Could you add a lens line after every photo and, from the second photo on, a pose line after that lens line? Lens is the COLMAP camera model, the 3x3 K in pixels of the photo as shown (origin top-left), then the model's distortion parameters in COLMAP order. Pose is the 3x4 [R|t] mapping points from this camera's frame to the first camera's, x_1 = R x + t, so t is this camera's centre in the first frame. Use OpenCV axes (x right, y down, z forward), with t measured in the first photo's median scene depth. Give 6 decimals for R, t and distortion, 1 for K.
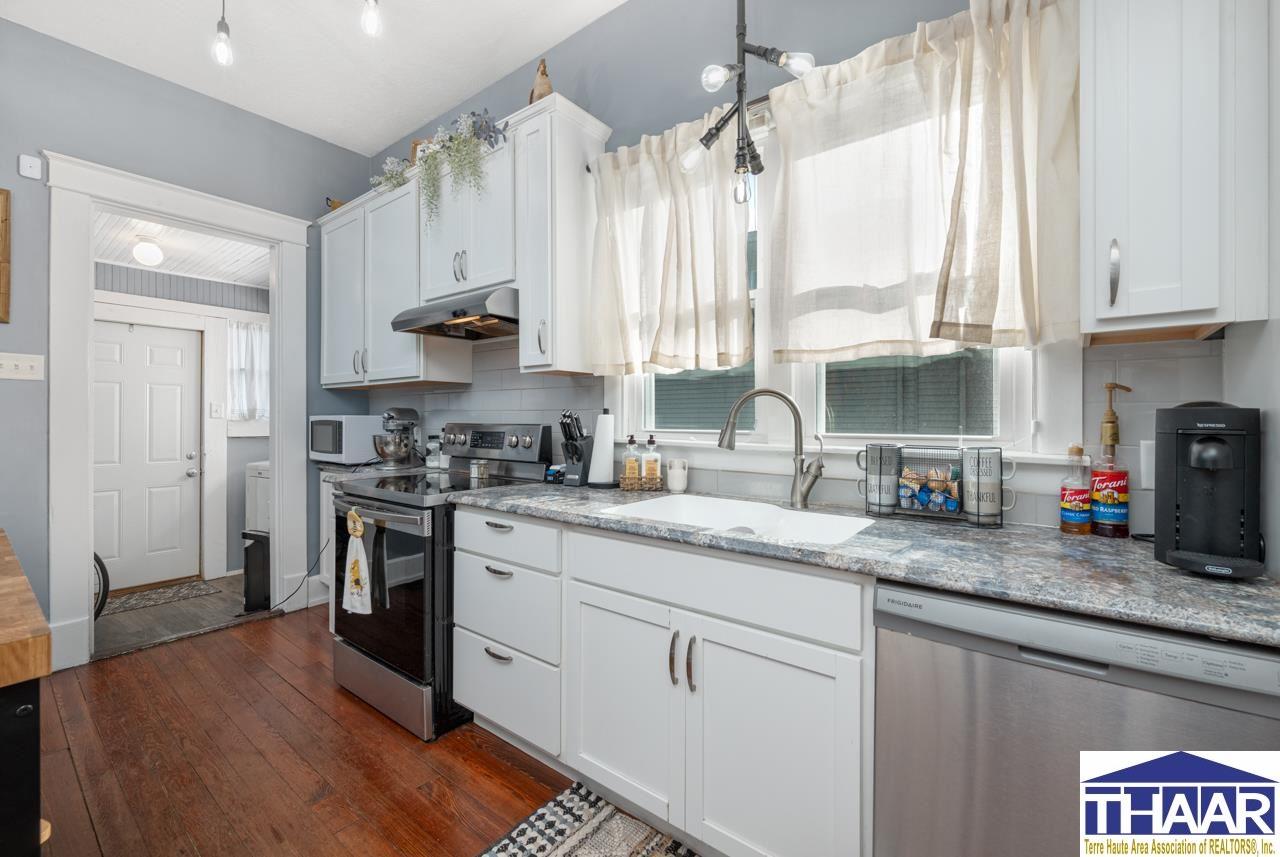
lens RADIAL K [[524.8, 0, 646.3], [0, 524.8, 418.9], [0, 0, 1]] dist [-0.001590, -0.000566]
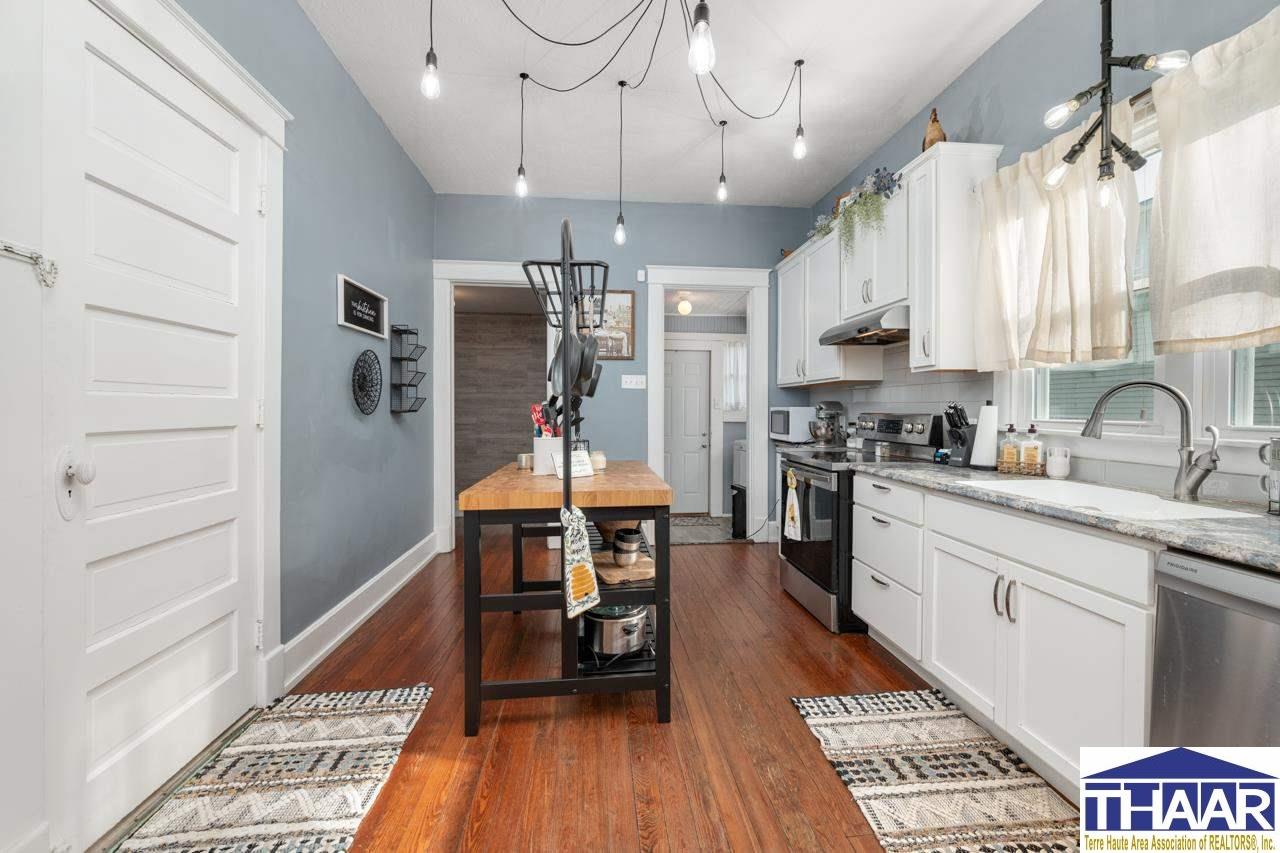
lens RADIAL K [[521.7, 0, 645.4], [0, 521.7, 420.2], [0, 0, 1]] dist [-0.002376, -0.000308]
pose [[0.681625, 0.015224, -0.731543, 0.264970], [0.000166, 0.999780, 0.020961, -0.001143], [0.731702, -0.014409, 0.681473, -0.341653]]
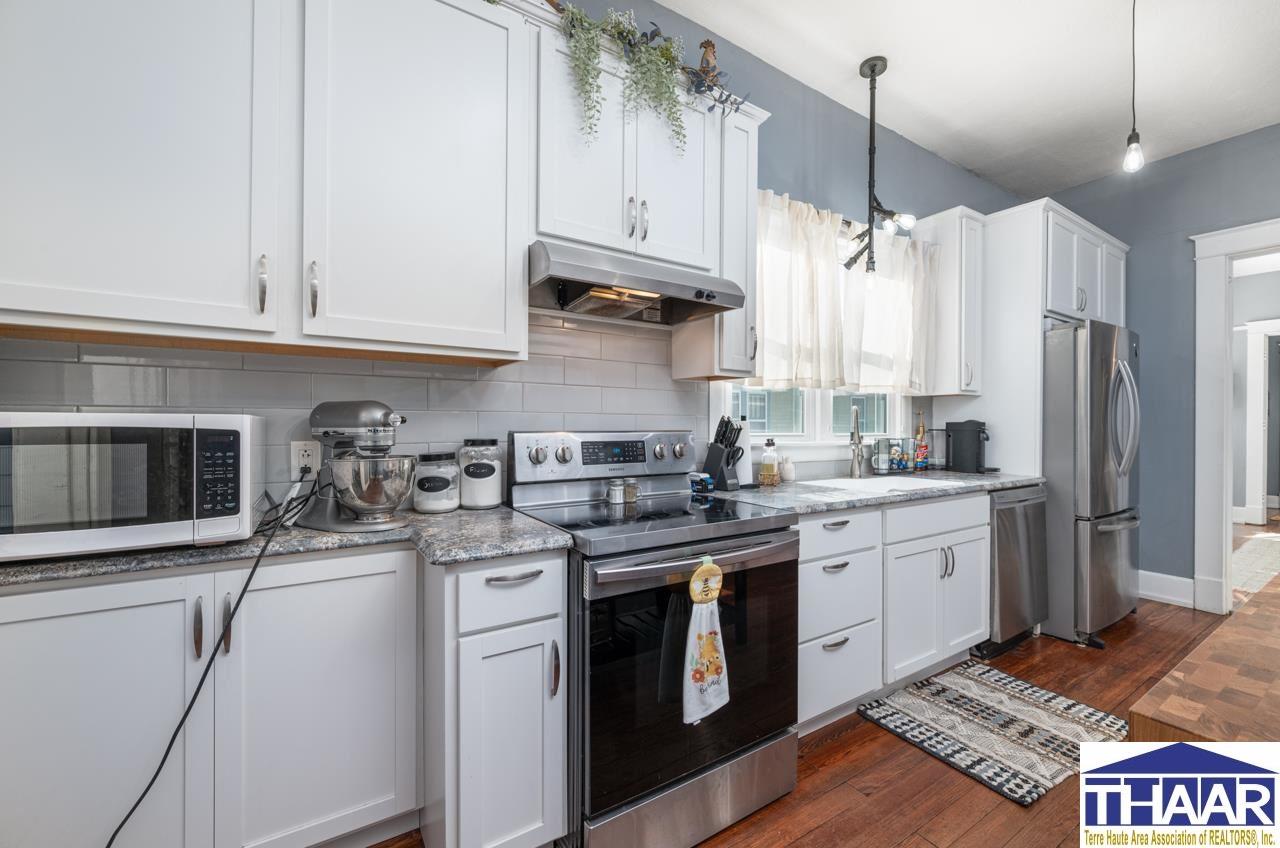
lens RADIAL K [[519.4, 0, 642.4], [0, 519.4, 430.6], [0, 0, 1]] dist [-0.002180, -0.000425]
pose [[0.341131, -0.008181, 0.939980, -1.278639], [0.000185, 0.999963, 0.008636, 0.002435], [-0.940016, -0.002772, 0.341120, 0.911209]]
